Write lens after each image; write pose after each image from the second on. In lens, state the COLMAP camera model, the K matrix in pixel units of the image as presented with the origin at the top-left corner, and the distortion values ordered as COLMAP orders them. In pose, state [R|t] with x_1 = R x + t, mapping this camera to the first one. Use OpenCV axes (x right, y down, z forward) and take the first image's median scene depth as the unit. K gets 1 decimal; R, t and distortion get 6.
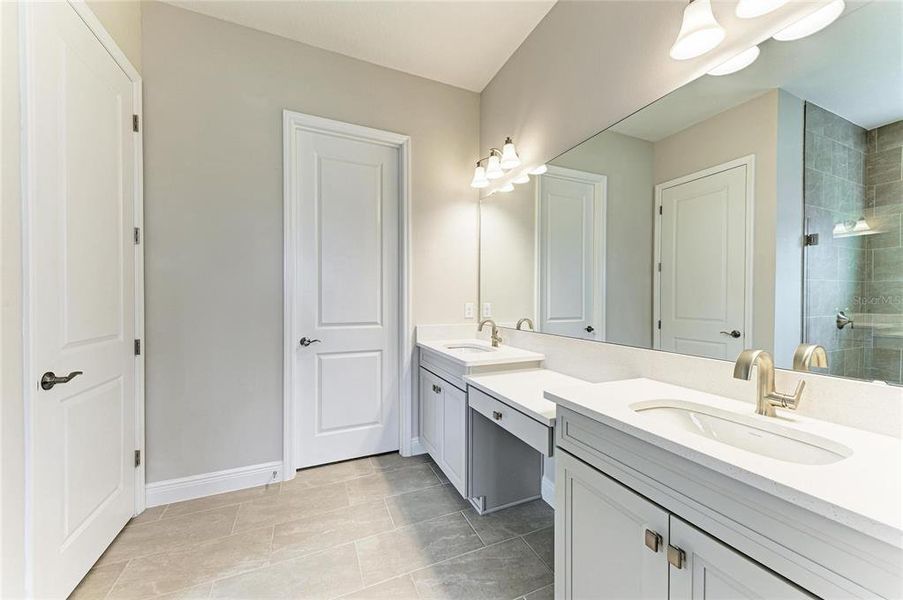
lens RADIAL K [[343.6, 0, 457.0], [0, 343.6, 298.6], [0, 0, 1]] dist [0.021114, 0.000064]
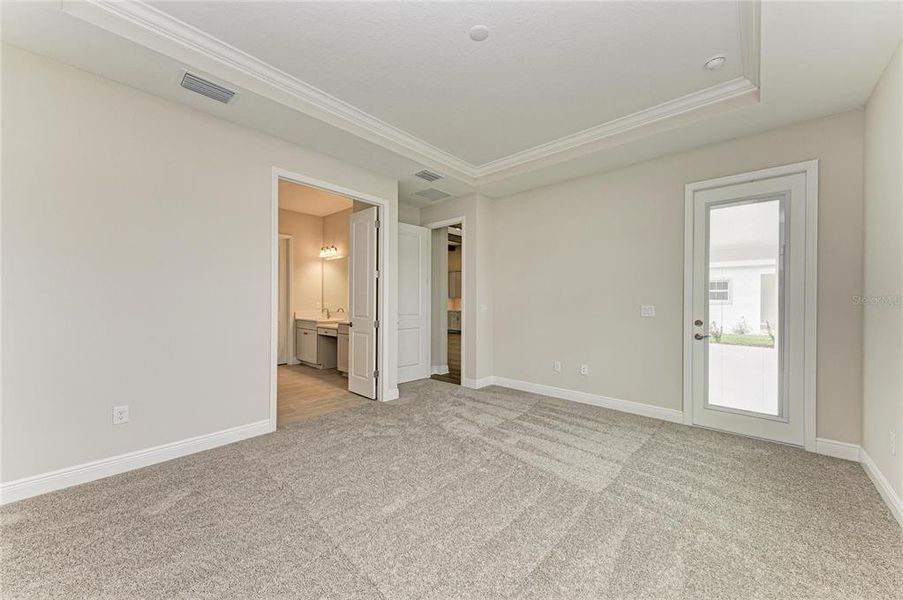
lens RADIAL K [[328.1, 0, 448.6], [0, 328.1, 301.5], [0, 0, 1]] dist [0.015352, -0.000151]
pose [[0.922570, -0.001171, 0.385828, -0.015330], [0.001597, 0.999998, -0.000783, 0.009189], [-0.385826, 0.001339, 0.922570, -1.622462]]
